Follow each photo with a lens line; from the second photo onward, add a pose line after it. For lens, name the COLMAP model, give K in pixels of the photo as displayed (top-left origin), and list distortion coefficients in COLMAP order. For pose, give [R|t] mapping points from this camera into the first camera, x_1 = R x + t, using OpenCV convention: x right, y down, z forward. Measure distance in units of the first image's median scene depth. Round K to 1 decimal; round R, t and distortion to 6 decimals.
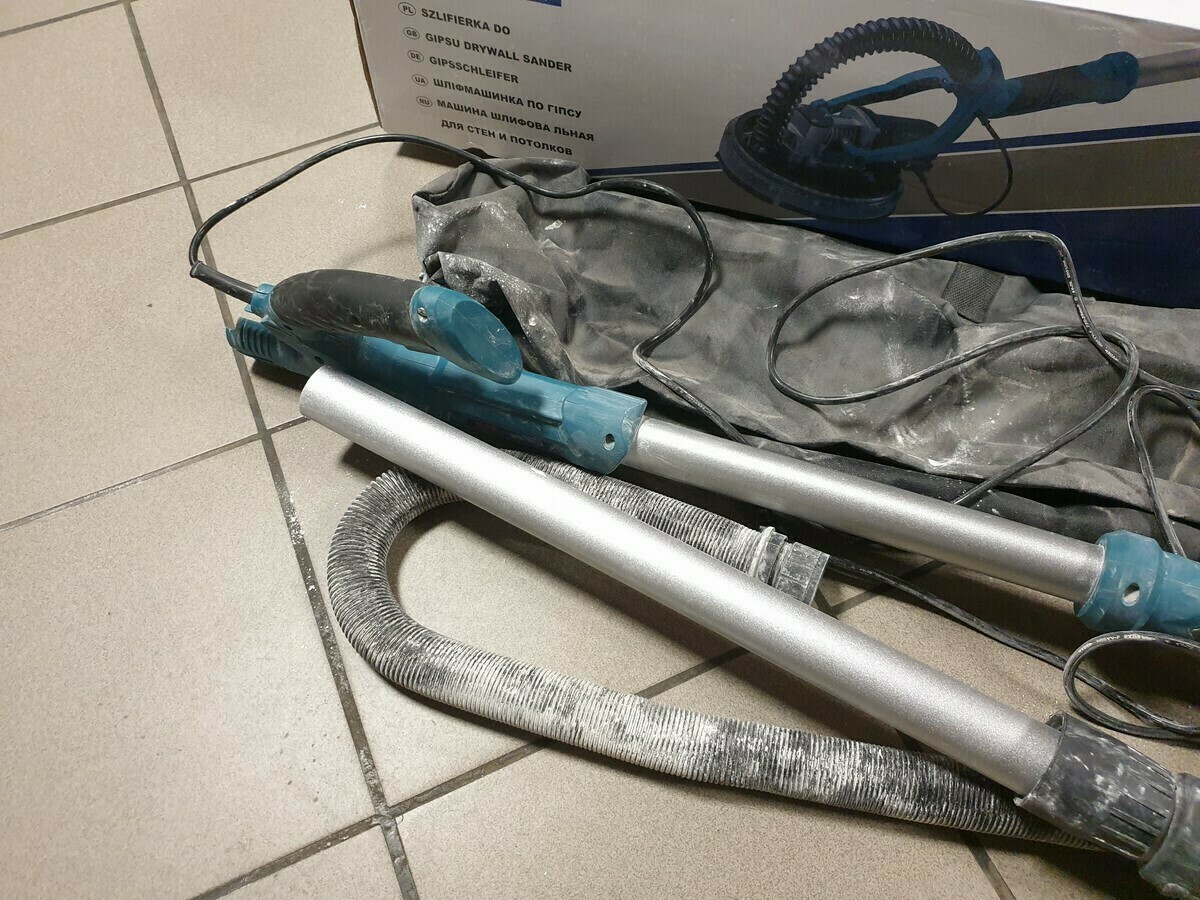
lens RADIAL K [[968.4, 0, 614.6], [0, 968.4, 454.8], [0, 0, 1]] dist [0.102208, -0.251144]
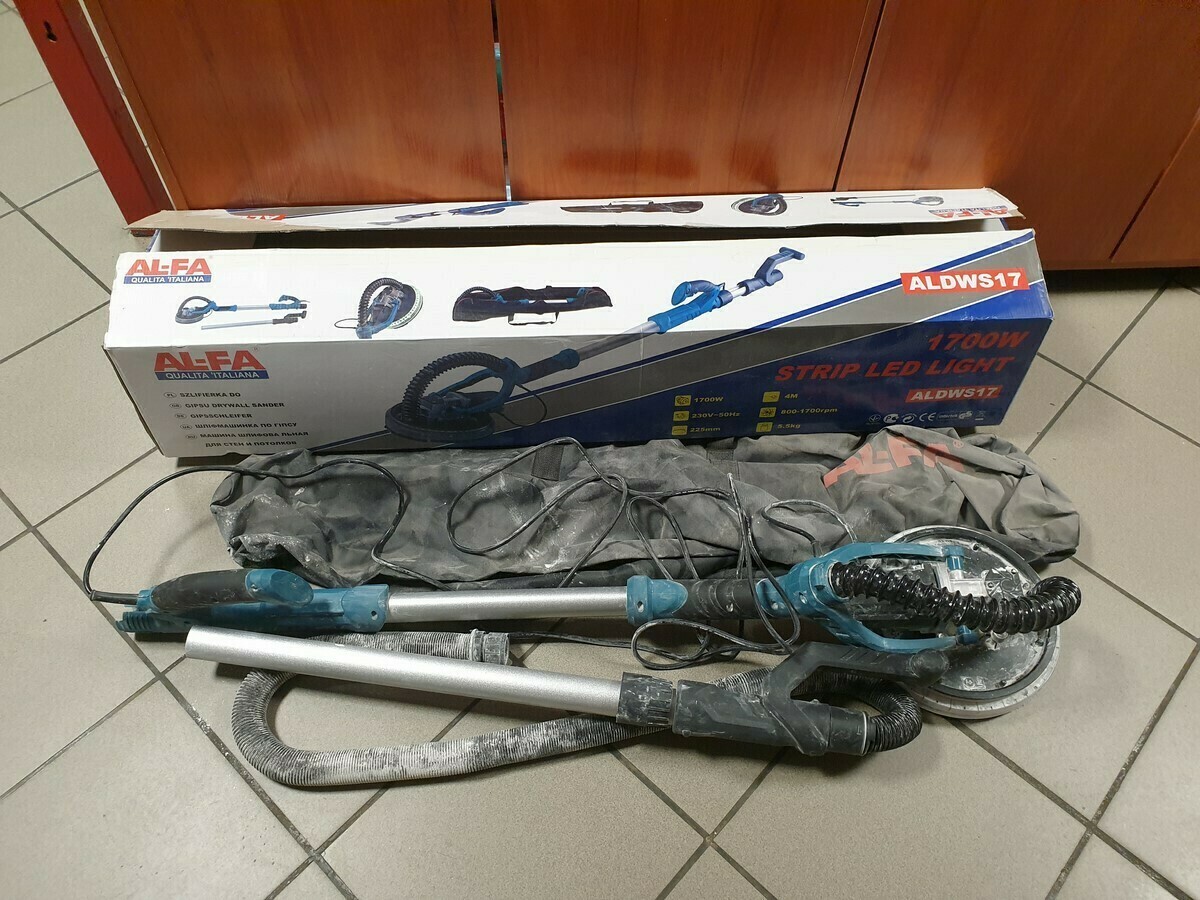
lens RADIAL K [[968.4, 0, 614.6], [0, 968.4, 454.8], [0, 0, 1]] dist [0.102208, -0.251144]
pose [[0.921912, -0.291180, 0.255525, 0.027311], [0.306479, 0.951638, -0.021325, -0.109942], [-0.236958, 0.097973, 0.966567, -0.807931]]
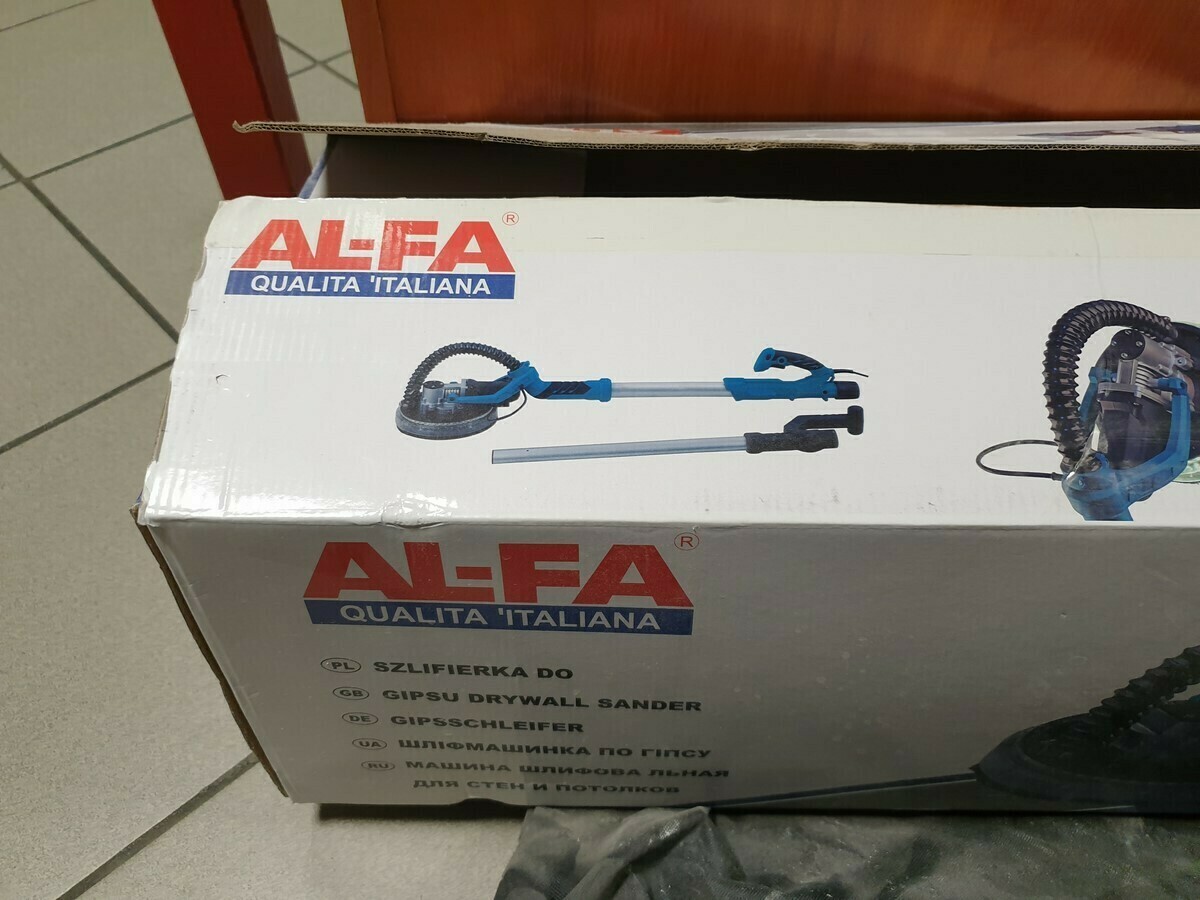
lens RADIAL K [[968.4, 0, 614.6], [0, 968.4, 454.8], [0, 0, 1]] dist [0.102208, -0.251144]
pose [[0.944704, -0.231900, 0.231854, -0.187831], [0.264213, 0.957057, -0.119305, -0.506692], [-0.194231, 0.173967, 0.965407, 0.527468]]
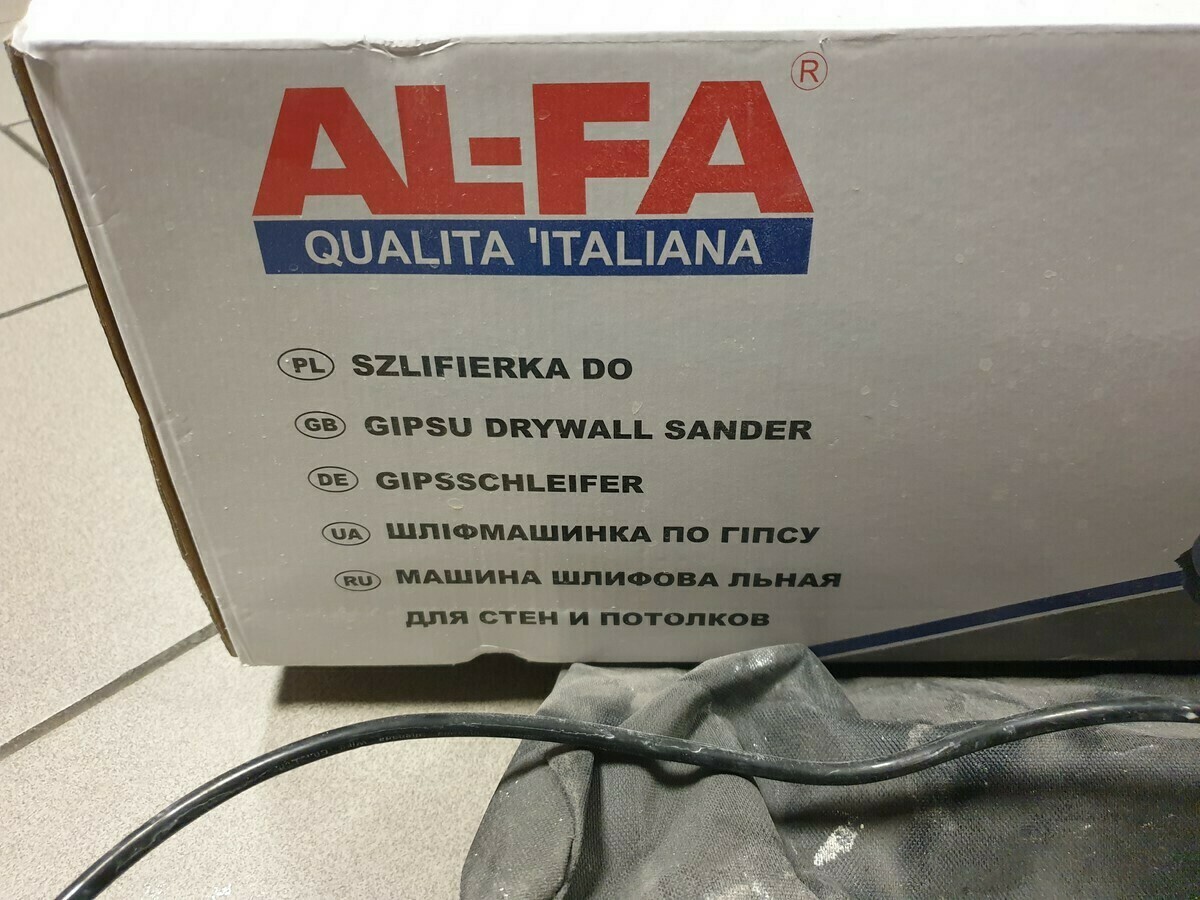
lens RADIAL K [[983.1, 0, 622.3], [0, 983.1, 470.0], [0, 0, 1]] dist [0.128603, -0.272013]
pose [[0.944501, -0.204895, 0.256780, -0.223982], [0.269096, 0.930903, -0.246997, -0.331354], [-0.188429, 0.302388, 0.934375, 0.721185]]
